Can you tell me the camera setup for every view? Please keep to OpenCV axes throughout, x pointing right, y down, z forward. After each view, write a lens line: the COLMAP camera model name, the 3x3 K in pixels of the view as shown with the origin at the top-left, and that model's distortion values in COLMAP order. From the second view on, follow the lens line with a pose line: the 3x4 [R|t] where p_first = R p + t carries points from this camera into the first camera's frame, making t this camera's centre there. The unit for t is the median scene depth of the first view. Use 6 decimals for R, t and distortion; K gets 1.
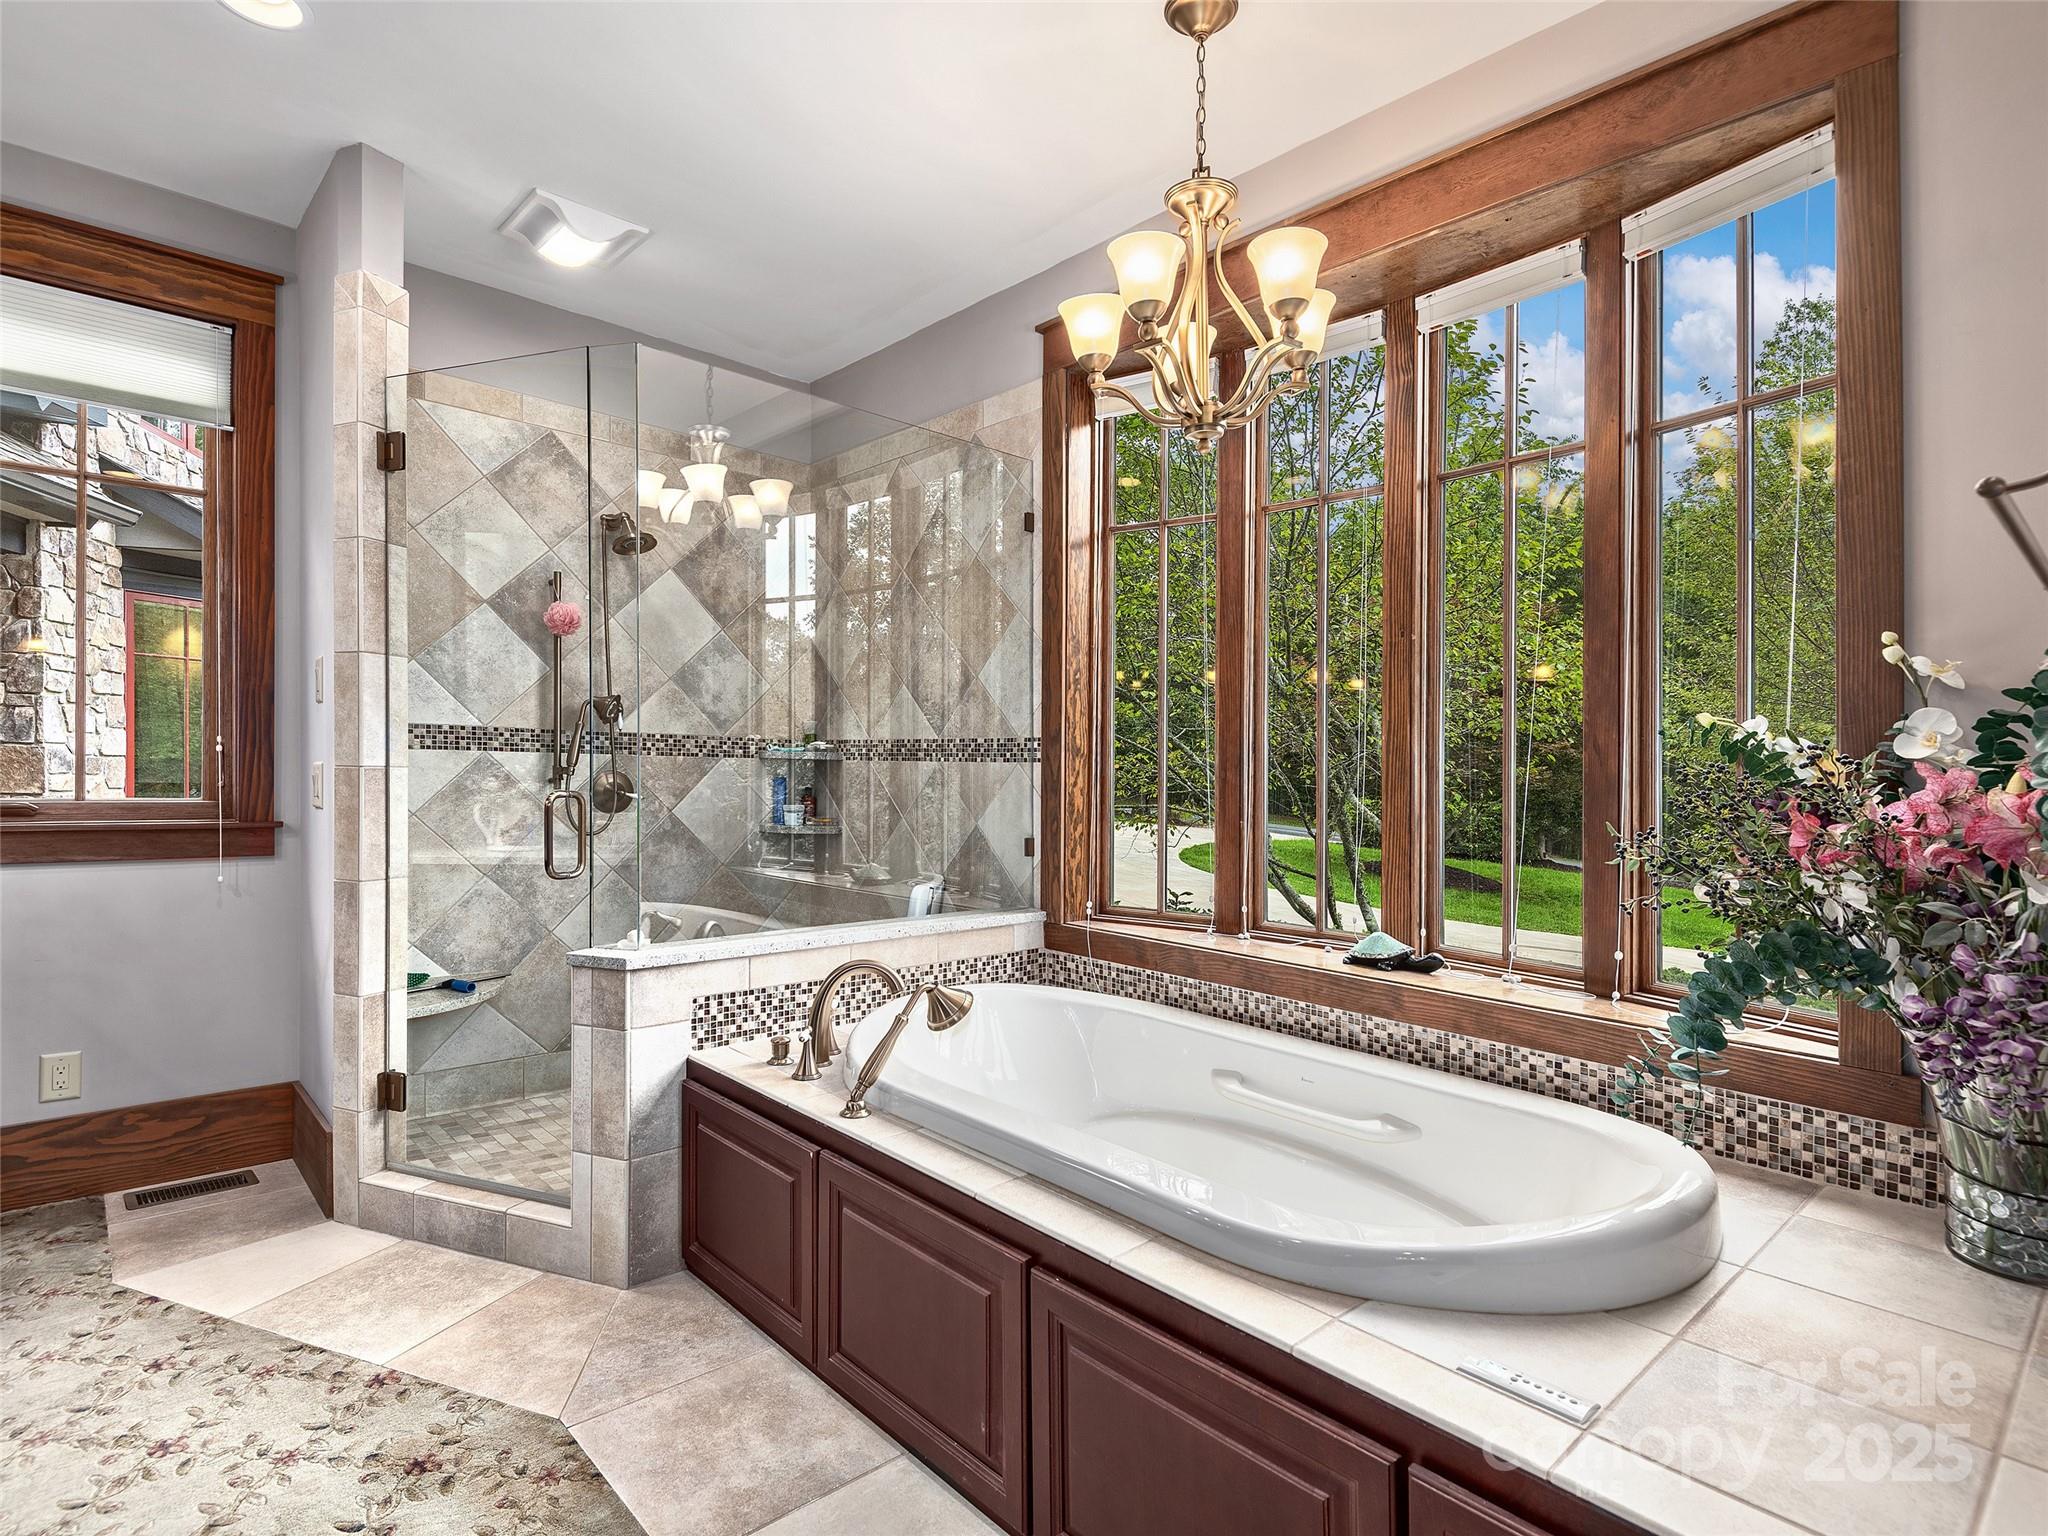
lens RADIAL K [[1070.3, 0, 1024.0], [0, 1070.3, 768.0], [0, 0, 1]] dist [-0.002991, -0.002209]
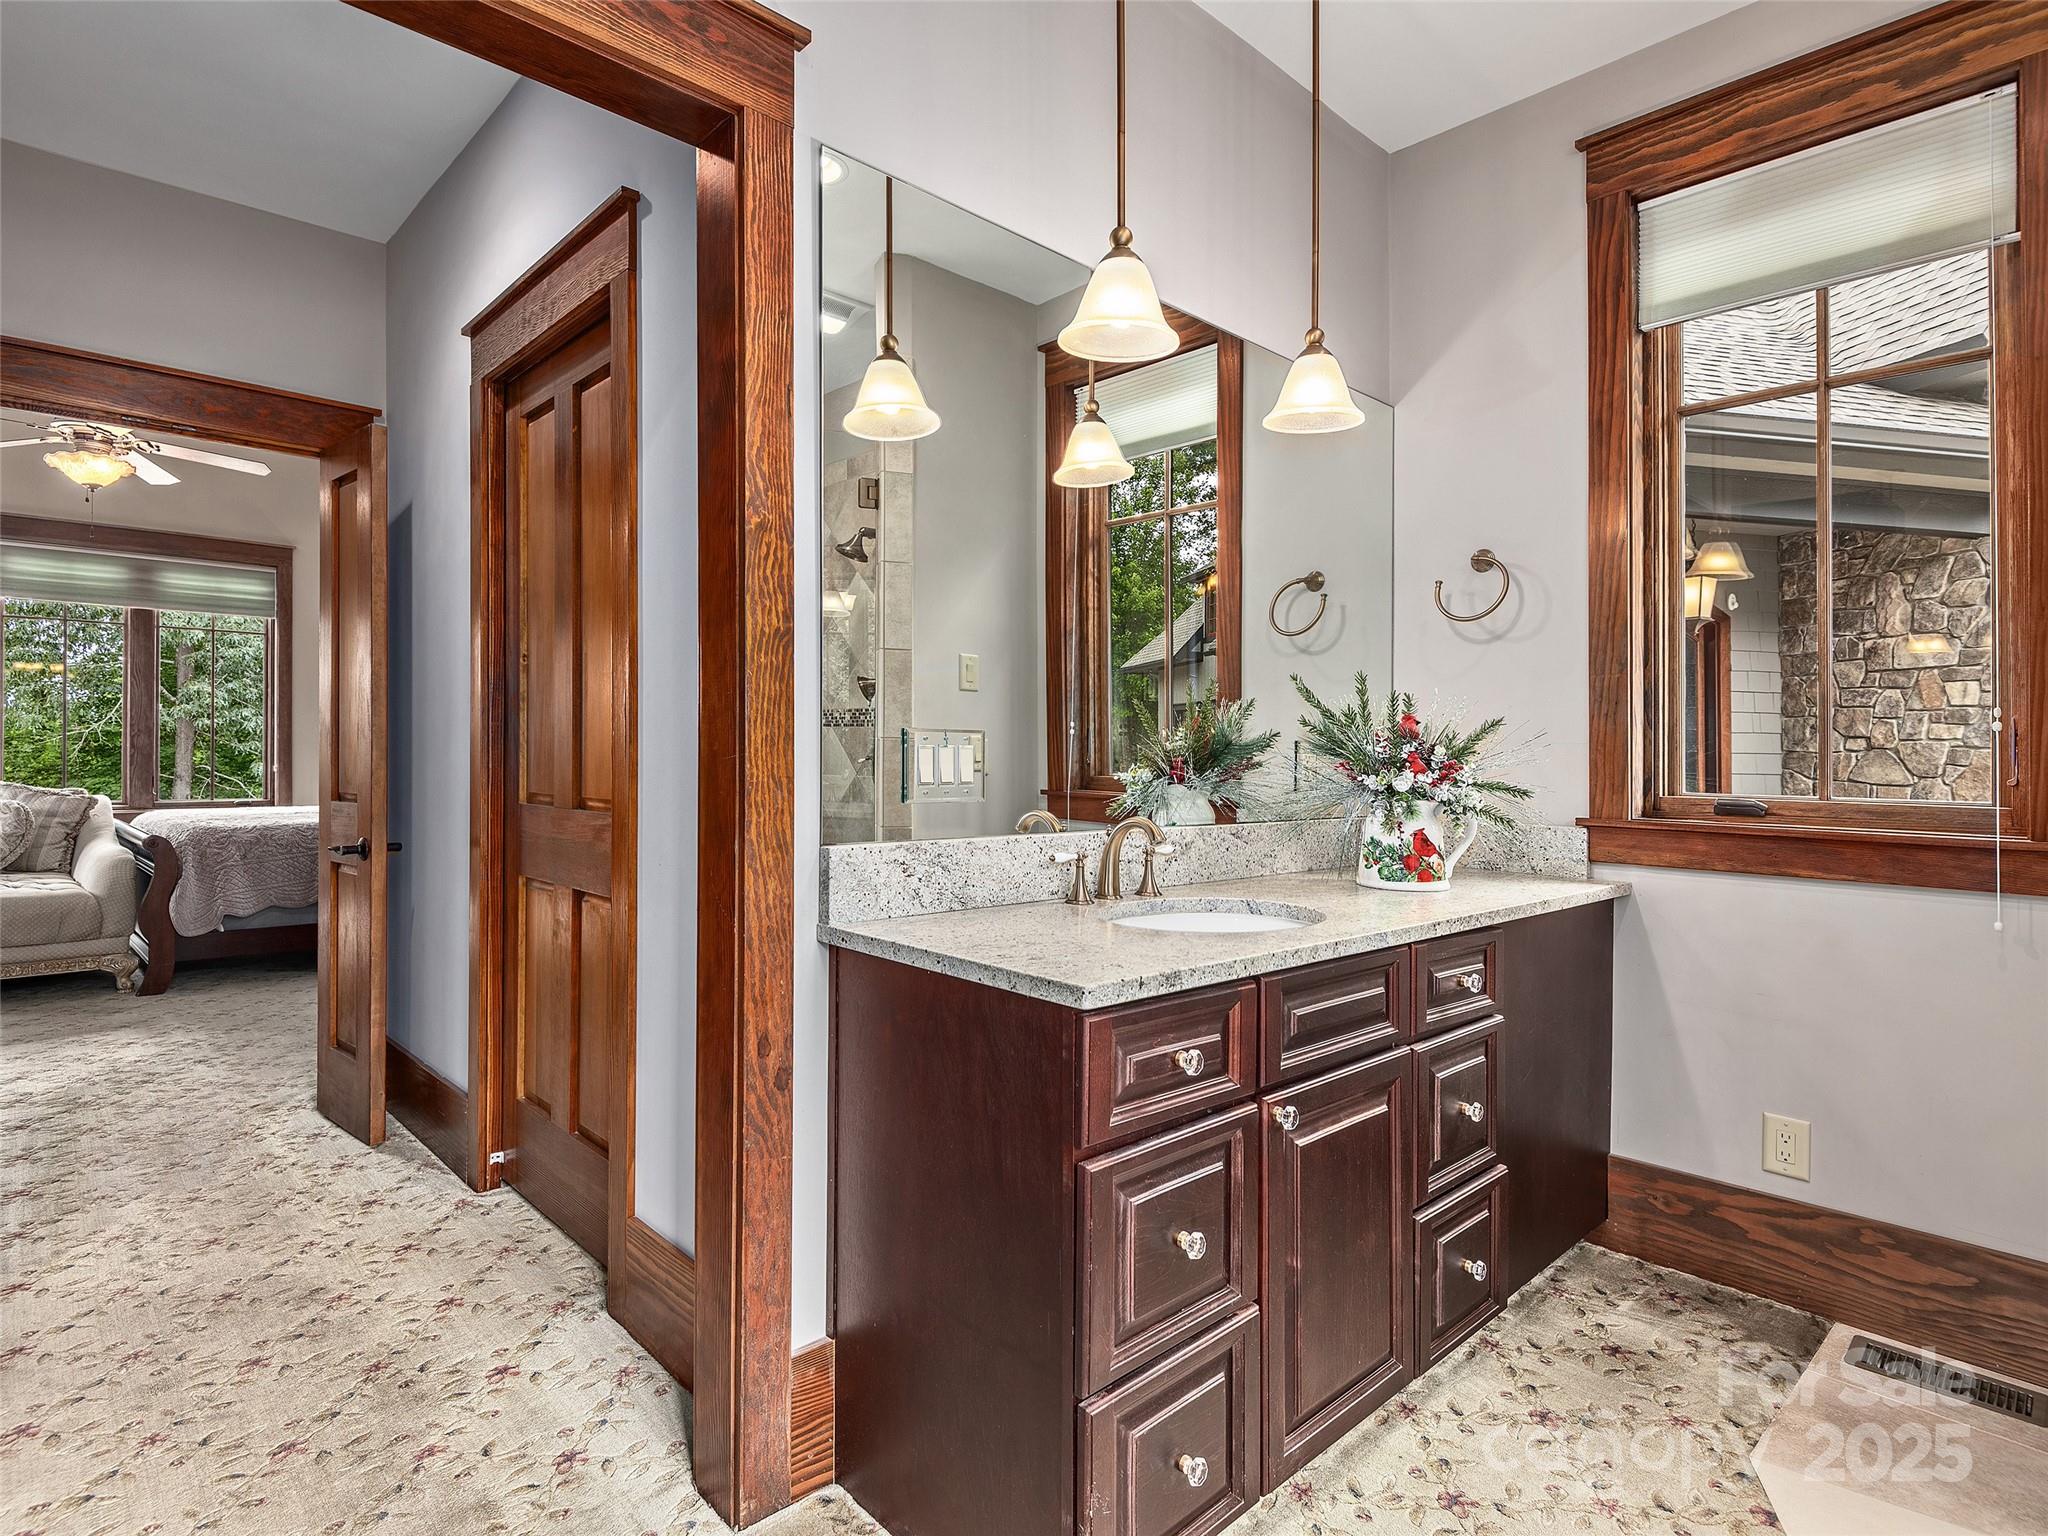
lens RADIAL K [[1080.0, 0, 1024.0], [0, 1080.0, 768.0], [0, 0, 1]] dist [0.037701, -0.020423]
pose [[0.010543, -0.009208, -0.999902, -0.086653], [-0.008461, 0.999921, -0.009298, 0.019163], [0.999909, 0.008559, 0.010464, 0.411286]]
